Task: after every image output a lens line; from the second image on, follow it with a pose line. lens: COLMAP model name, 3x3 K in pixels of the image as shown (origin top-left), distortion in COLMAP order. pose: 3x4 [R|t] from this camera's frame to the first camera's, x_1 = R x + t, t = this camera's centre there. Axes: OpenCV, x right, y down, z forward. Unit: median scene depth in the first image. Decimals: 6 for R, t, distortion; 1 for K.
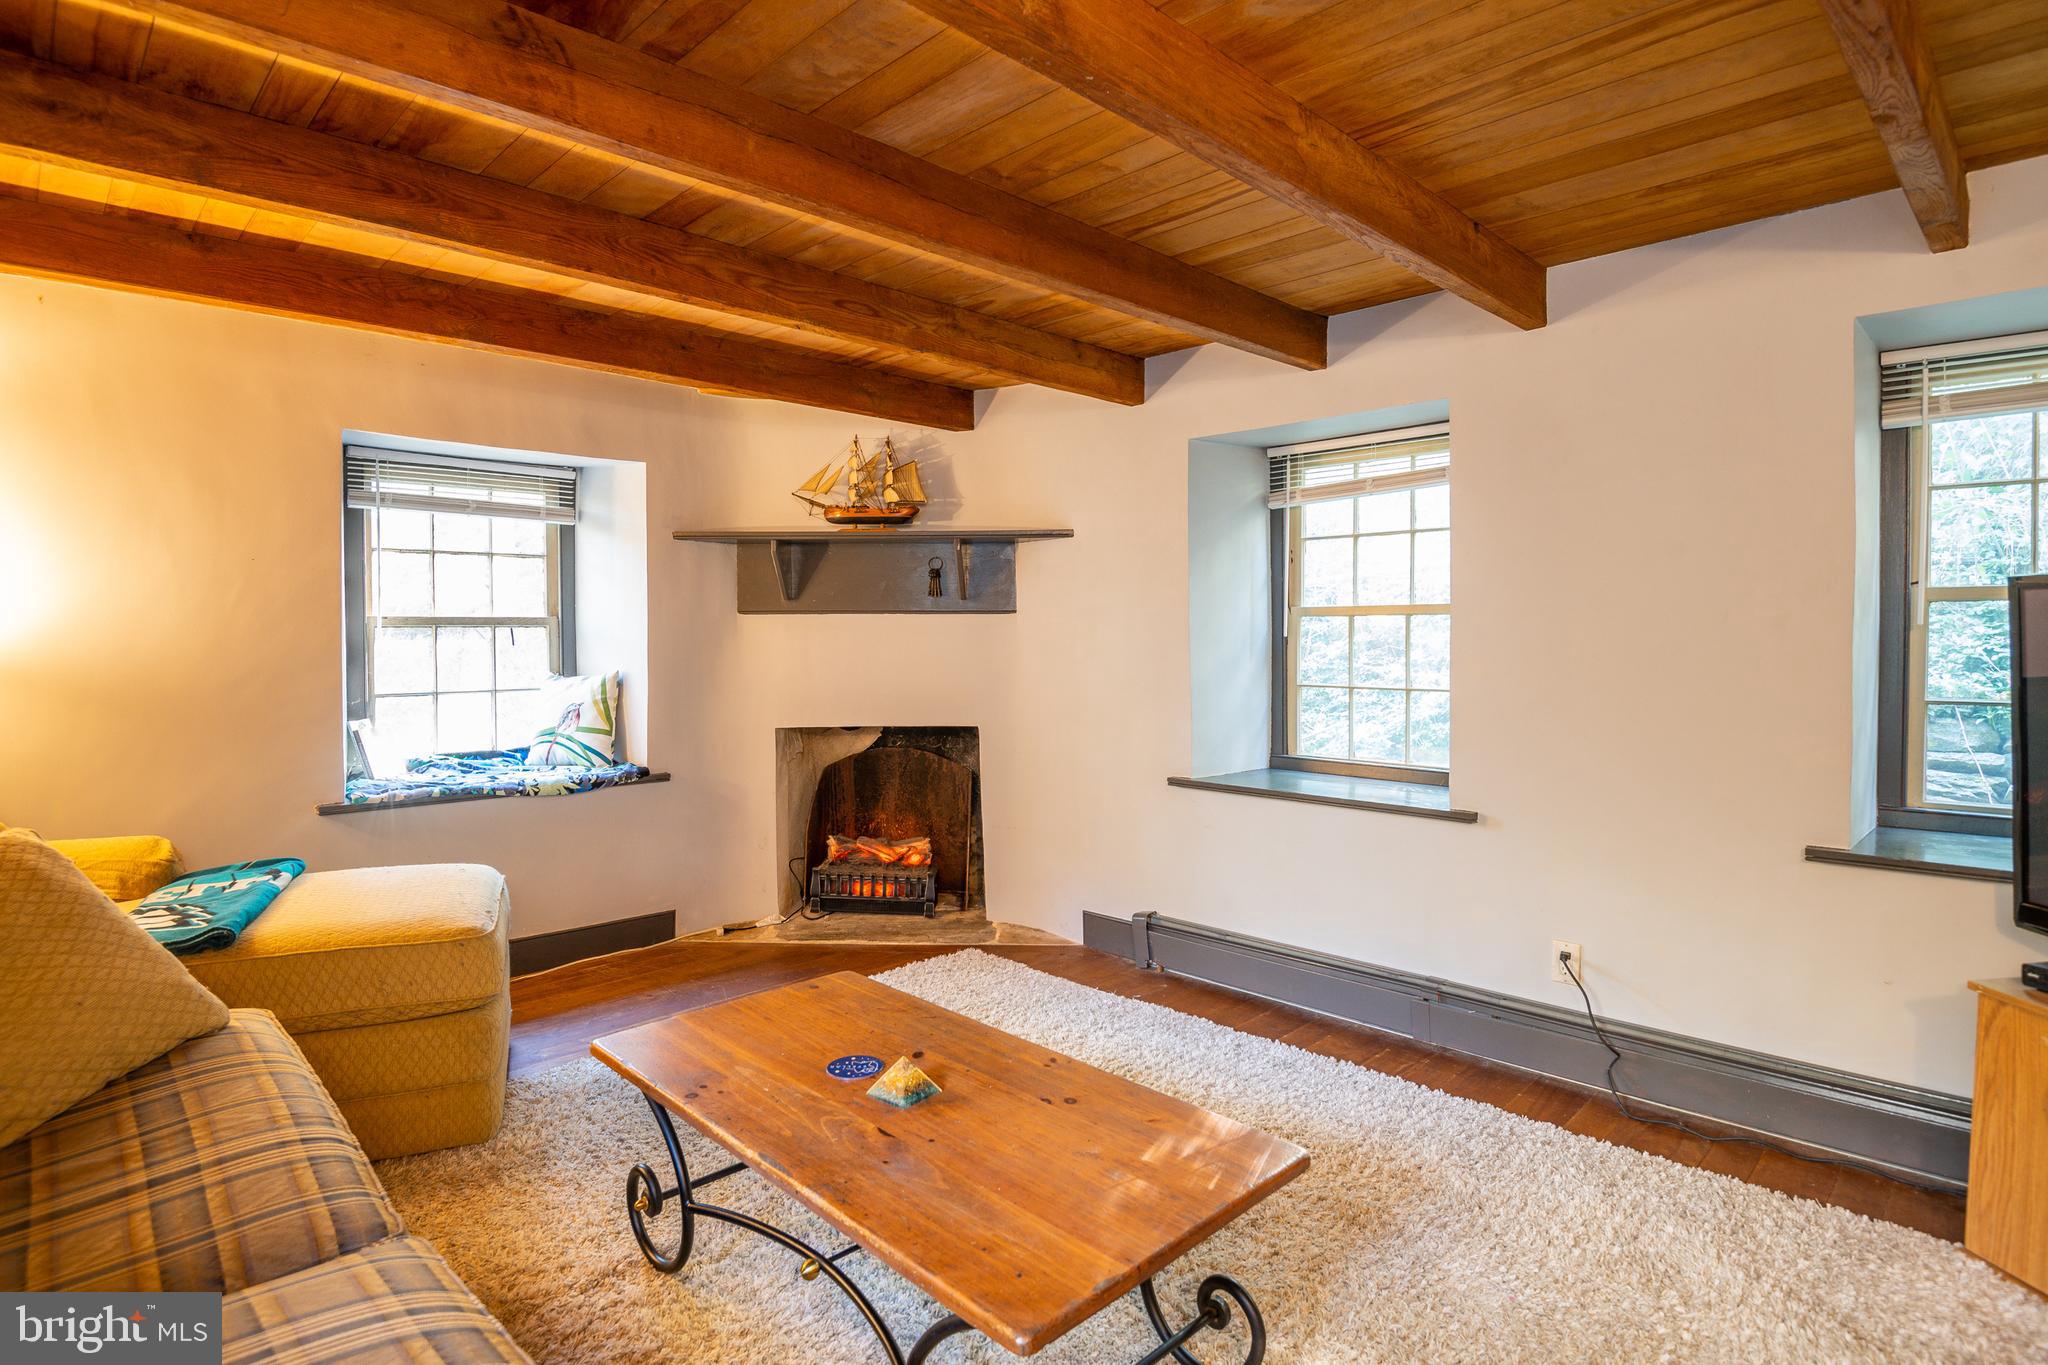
lens RADIAL K [[1063.3, 0, 1024.0], [0, 1063.3, 682.5], [0, 0, 1]] dist [-0.019085, -0.000055]
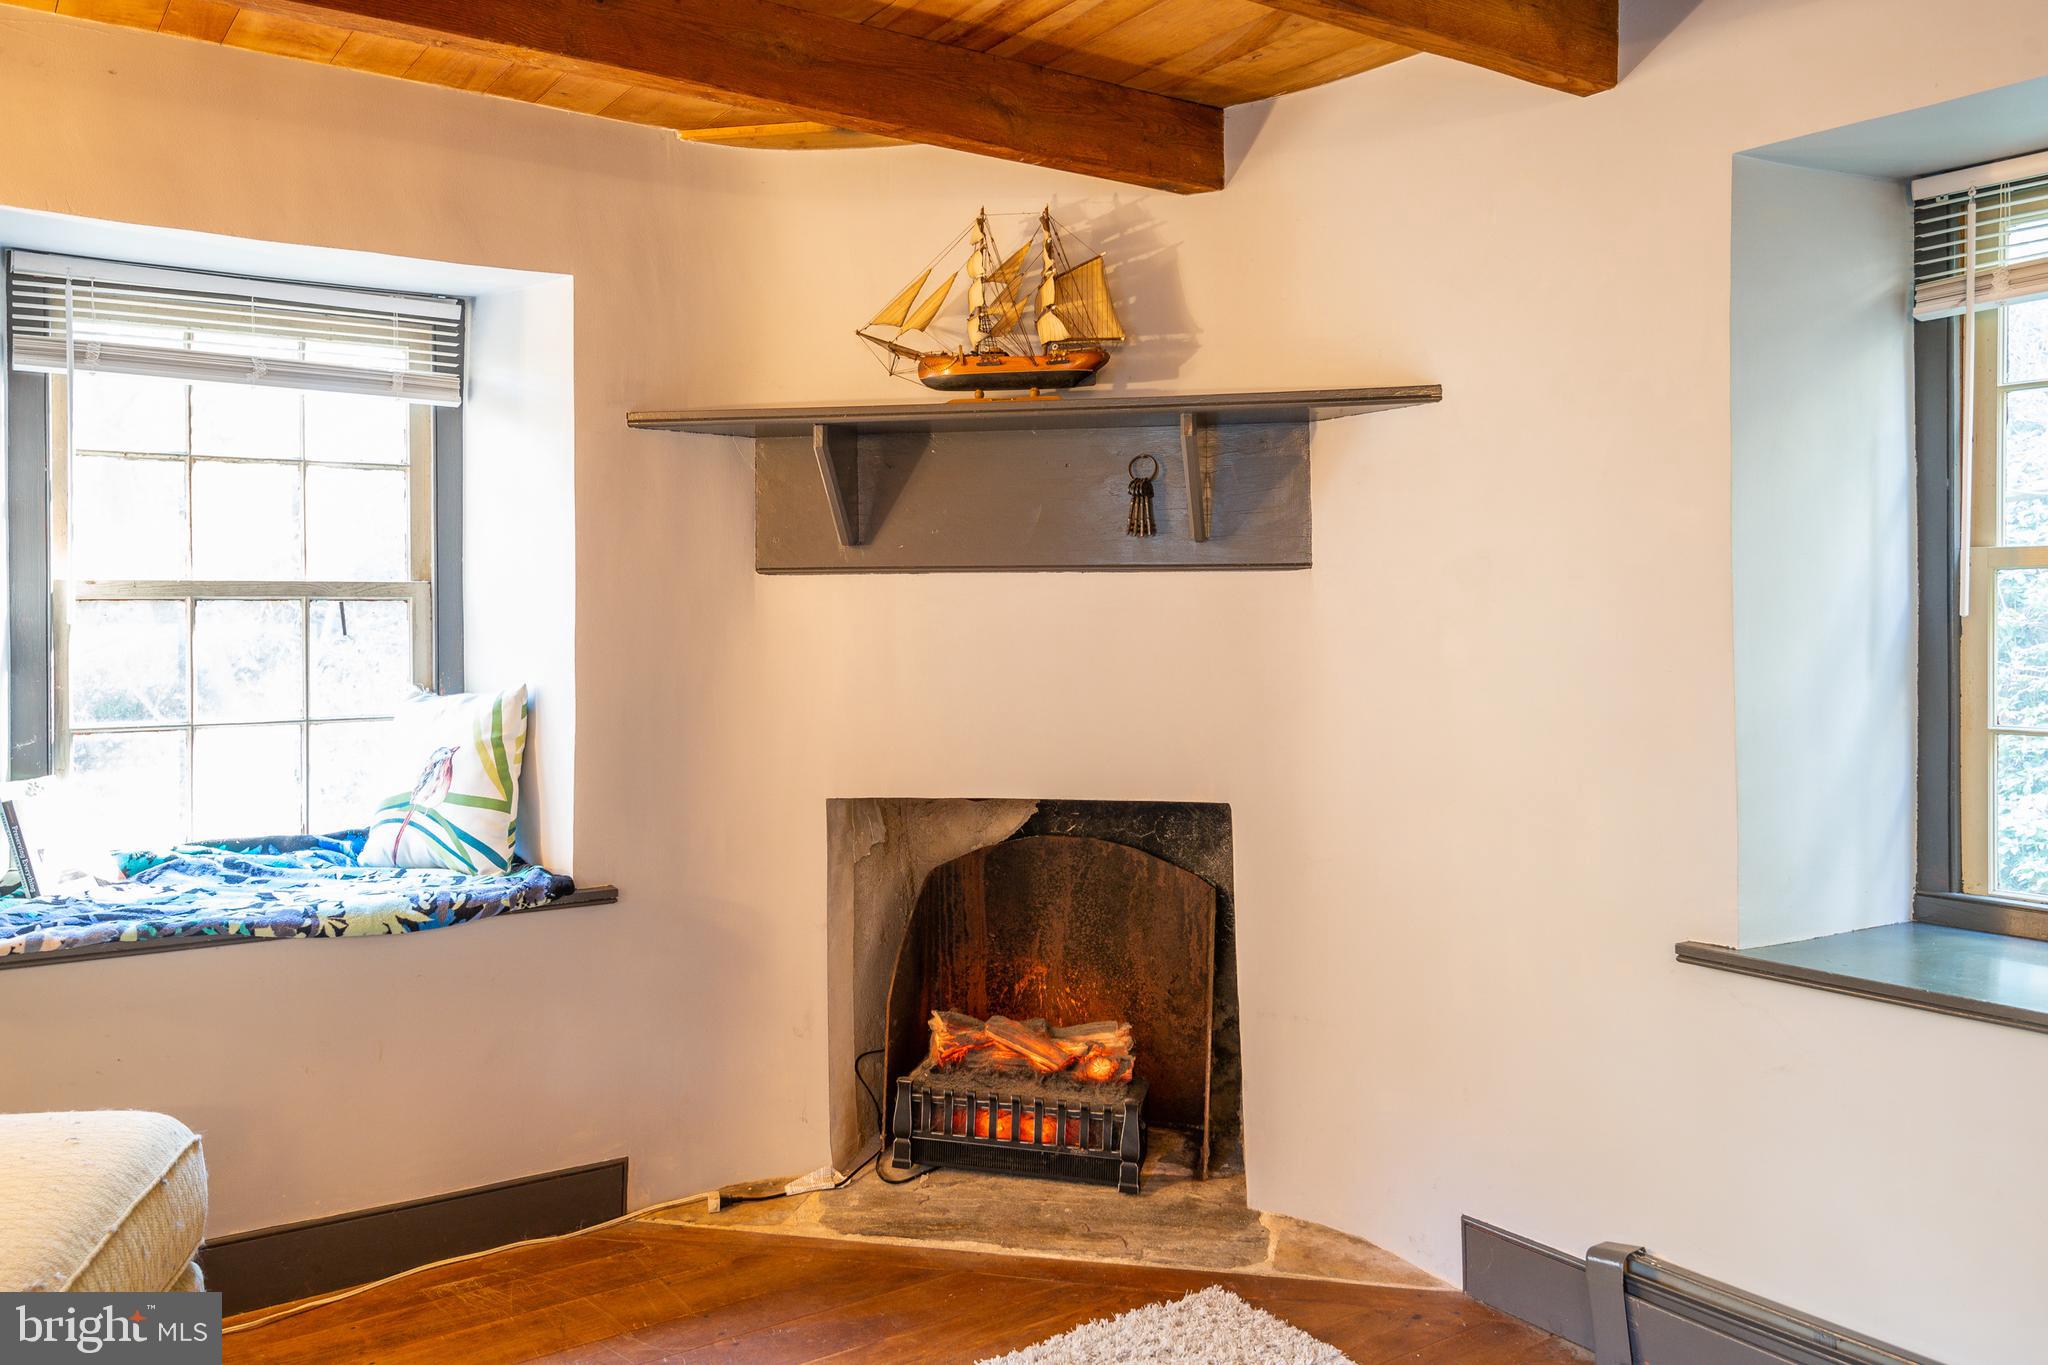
lens RADIAL K [[1596.1, 0, 1027.5], [0, 1596.1, 637.6], [0, 0, 1]] dist [0.047715, -0.000347]
pose [[0.986563, 0.001094, -0.163381, -0.015681], [-0.006440, 0.999461, -0.032197, -0.010429], [0.163257, 0.032817, 0.986038, 0.271543]]
